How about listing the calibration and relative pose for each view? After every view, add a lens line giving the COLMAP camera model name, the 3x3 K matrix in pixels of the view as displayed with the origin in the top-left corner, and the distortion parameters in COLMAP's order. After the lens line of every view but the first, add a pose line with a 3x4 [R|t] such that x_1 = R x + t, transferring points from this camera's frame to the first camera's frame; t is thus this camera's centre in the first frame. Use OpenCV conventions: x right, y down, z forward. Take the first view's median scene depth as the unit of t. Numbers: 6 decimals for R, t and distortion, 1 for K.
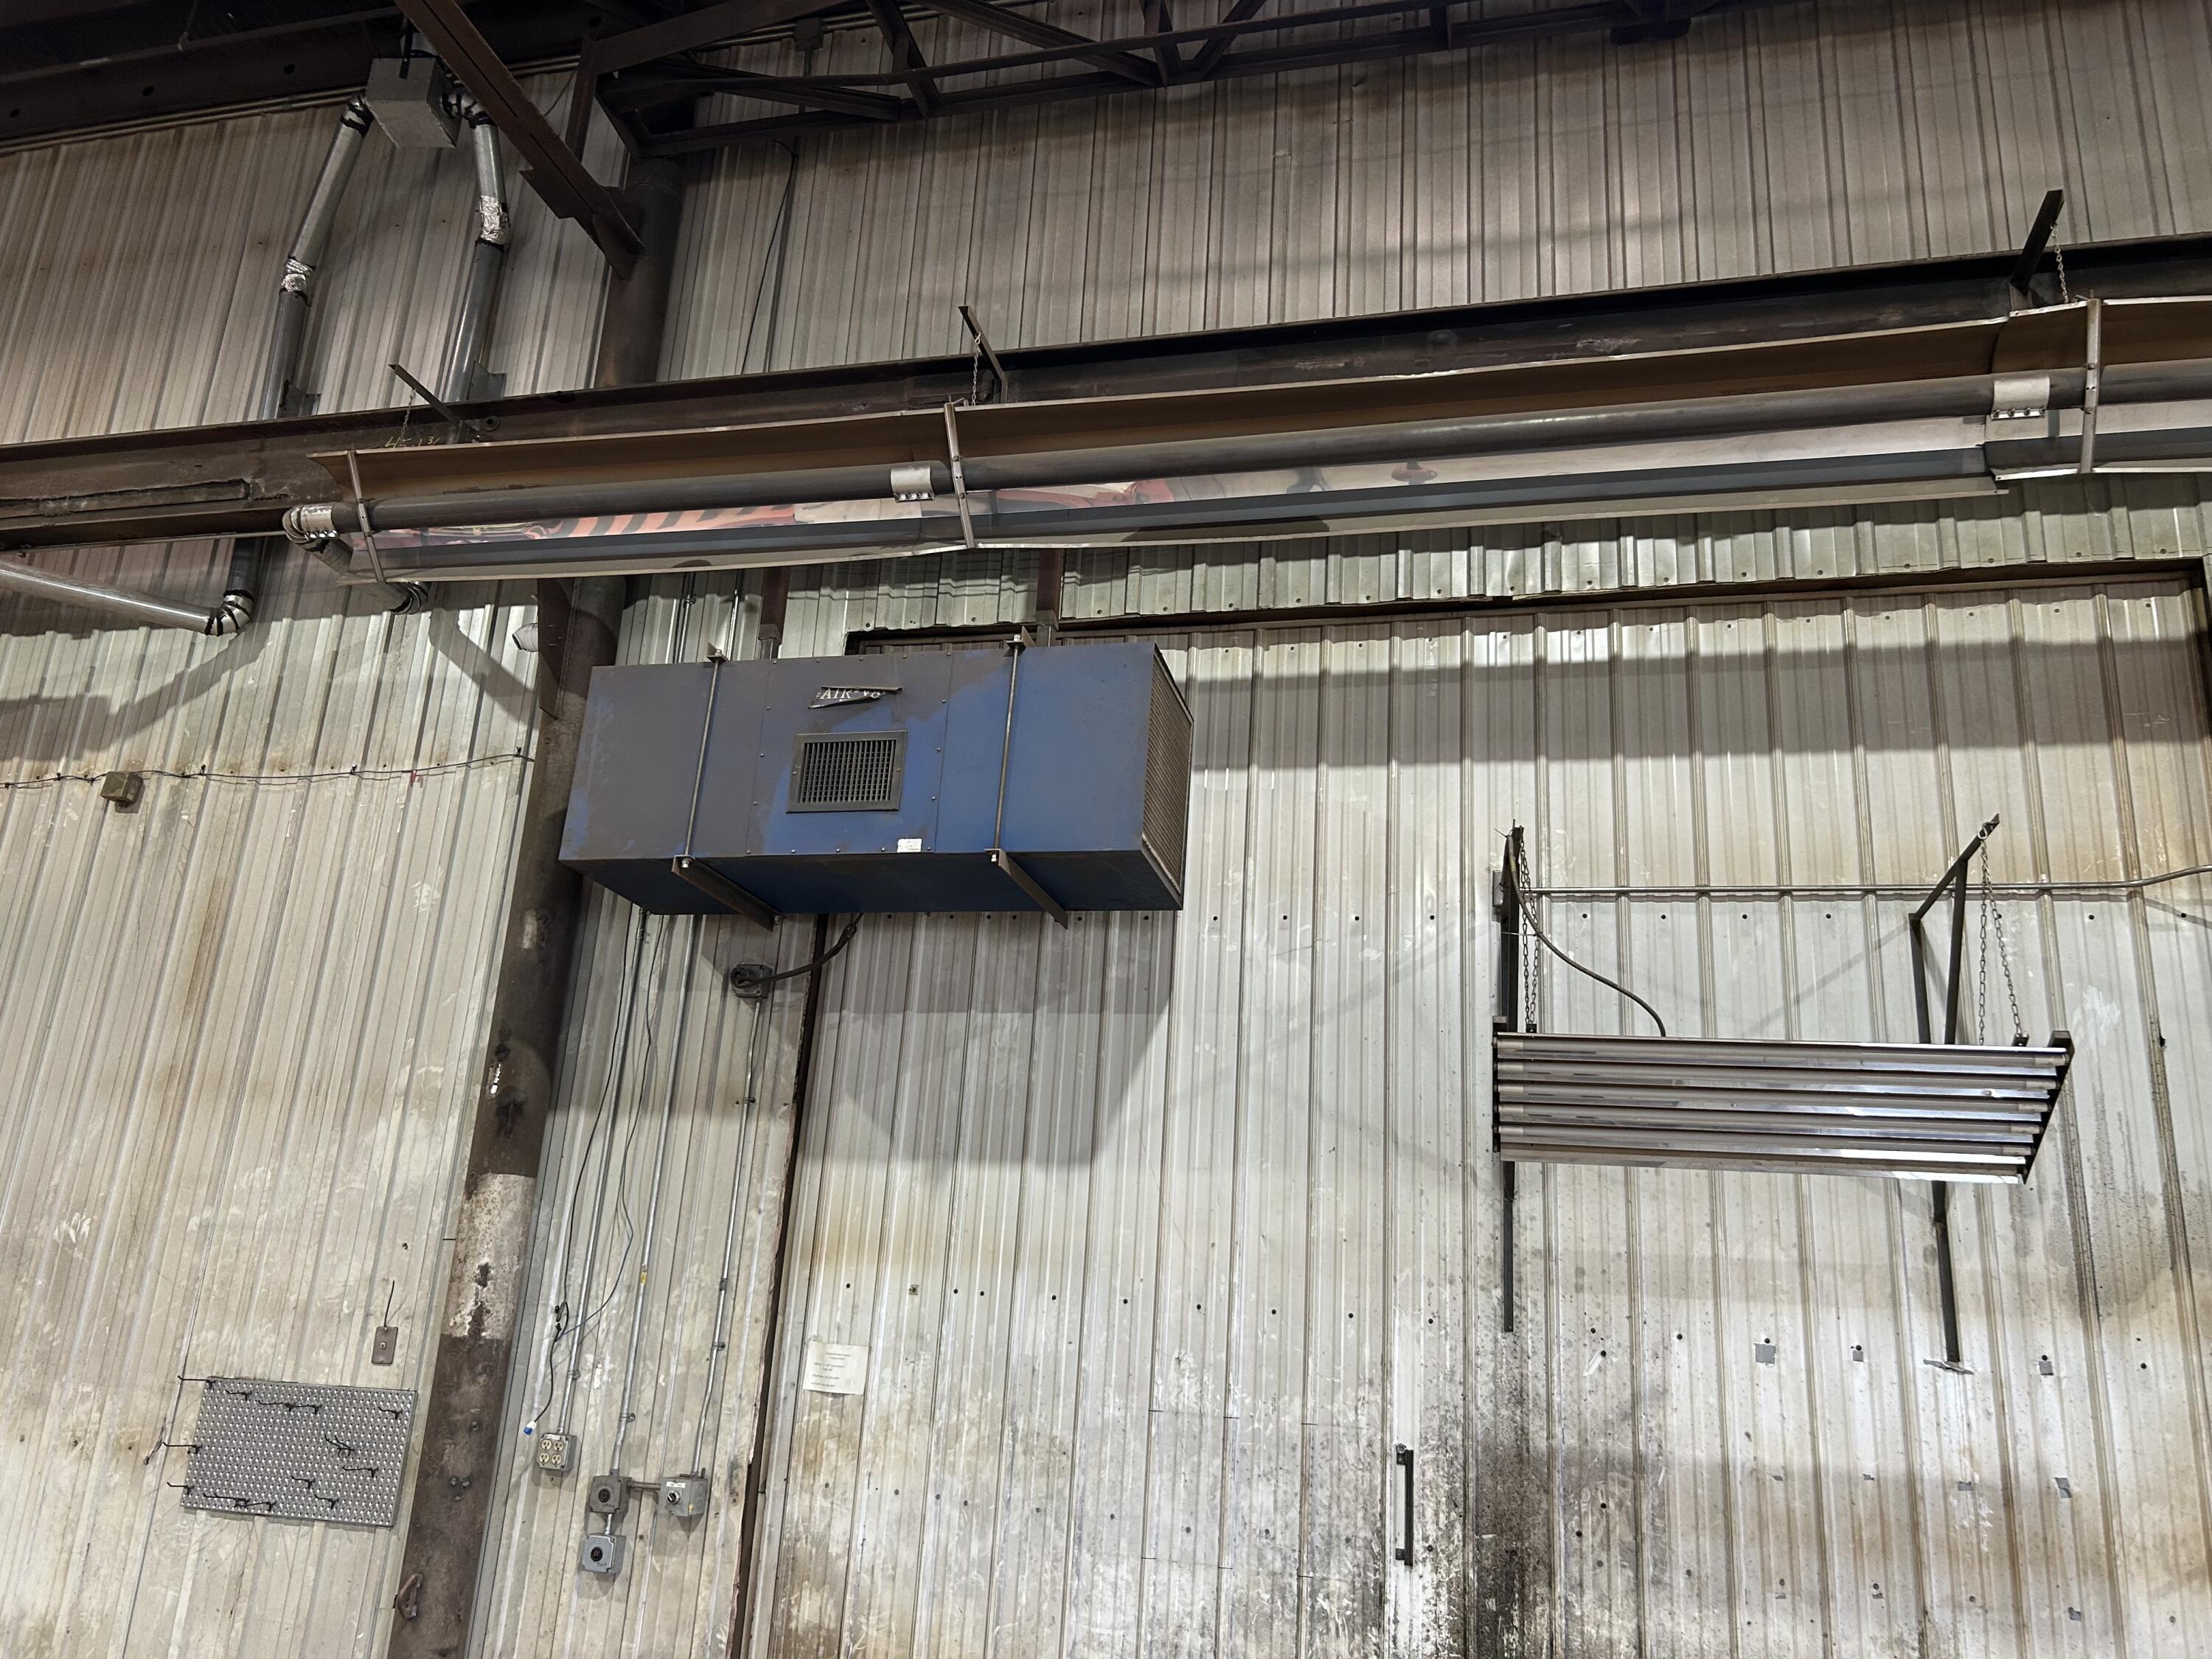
lens RADIAL K [[1679.9, 0, 1113.5], [0, 1679.9, 822.0], [0, 0, 1]] dist [0.030705, -0.024627]
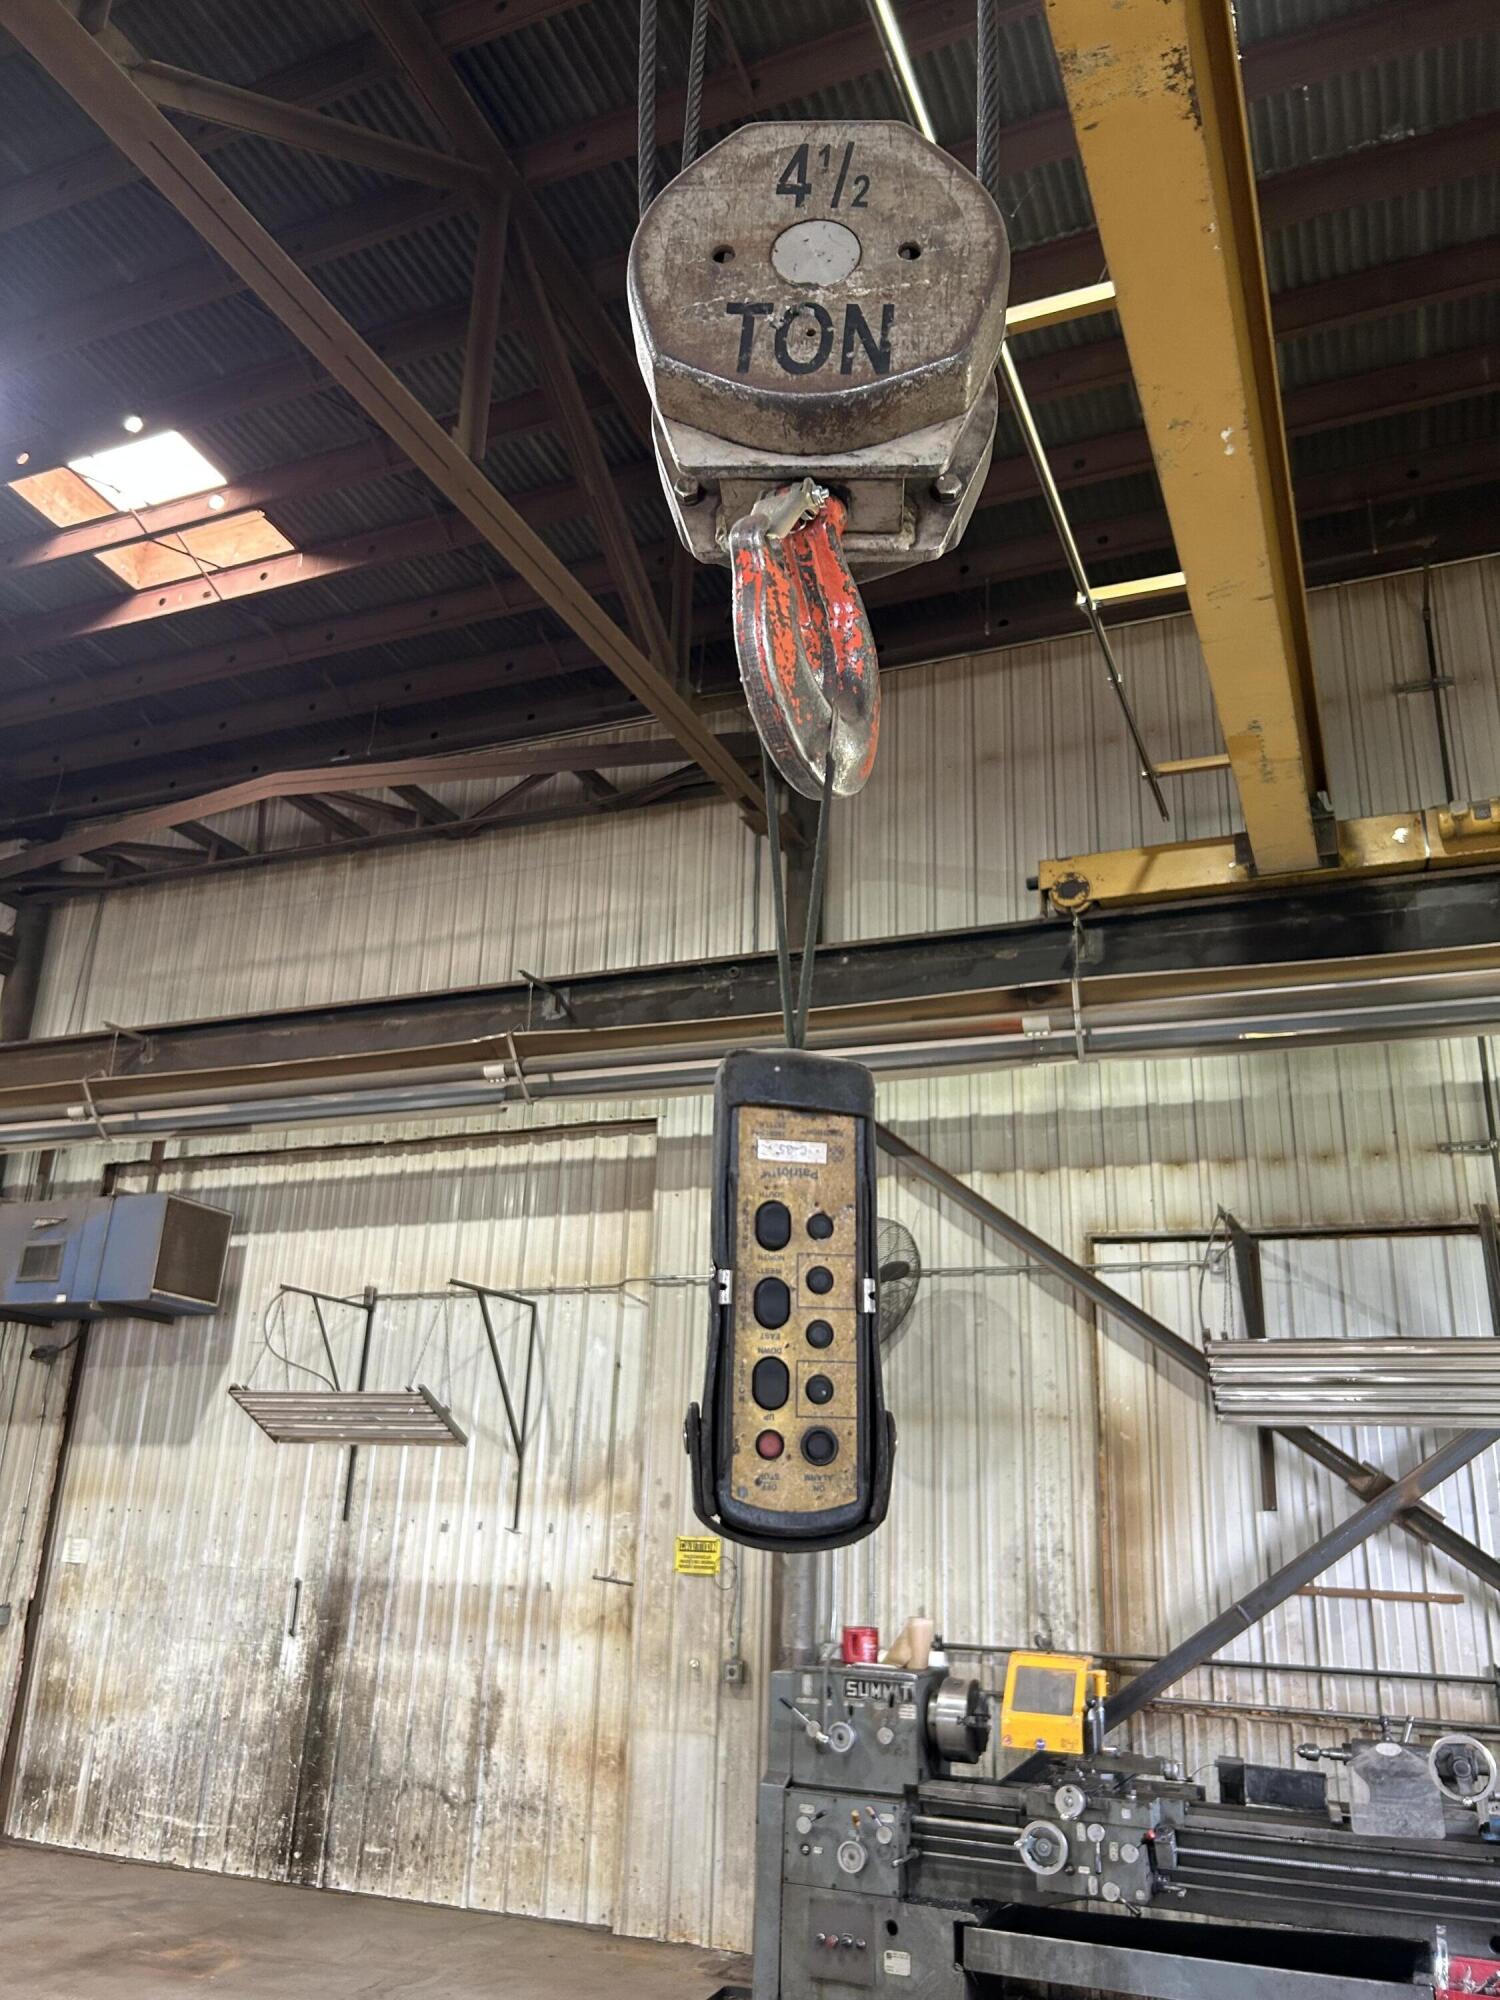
lens RADIAL K [[1518.9, 0, 736.3], [0, 1518.9, 1009.9], [0, 0, 1]] dist [0.030705, -0.024627]
pose [[0.986983, -0.078195, -0.140538, 1.007991], [0.073119, 0.996483, -0.040939, -0.204726], [0.143245, 0.030131, 0.989229, -0.779661]]
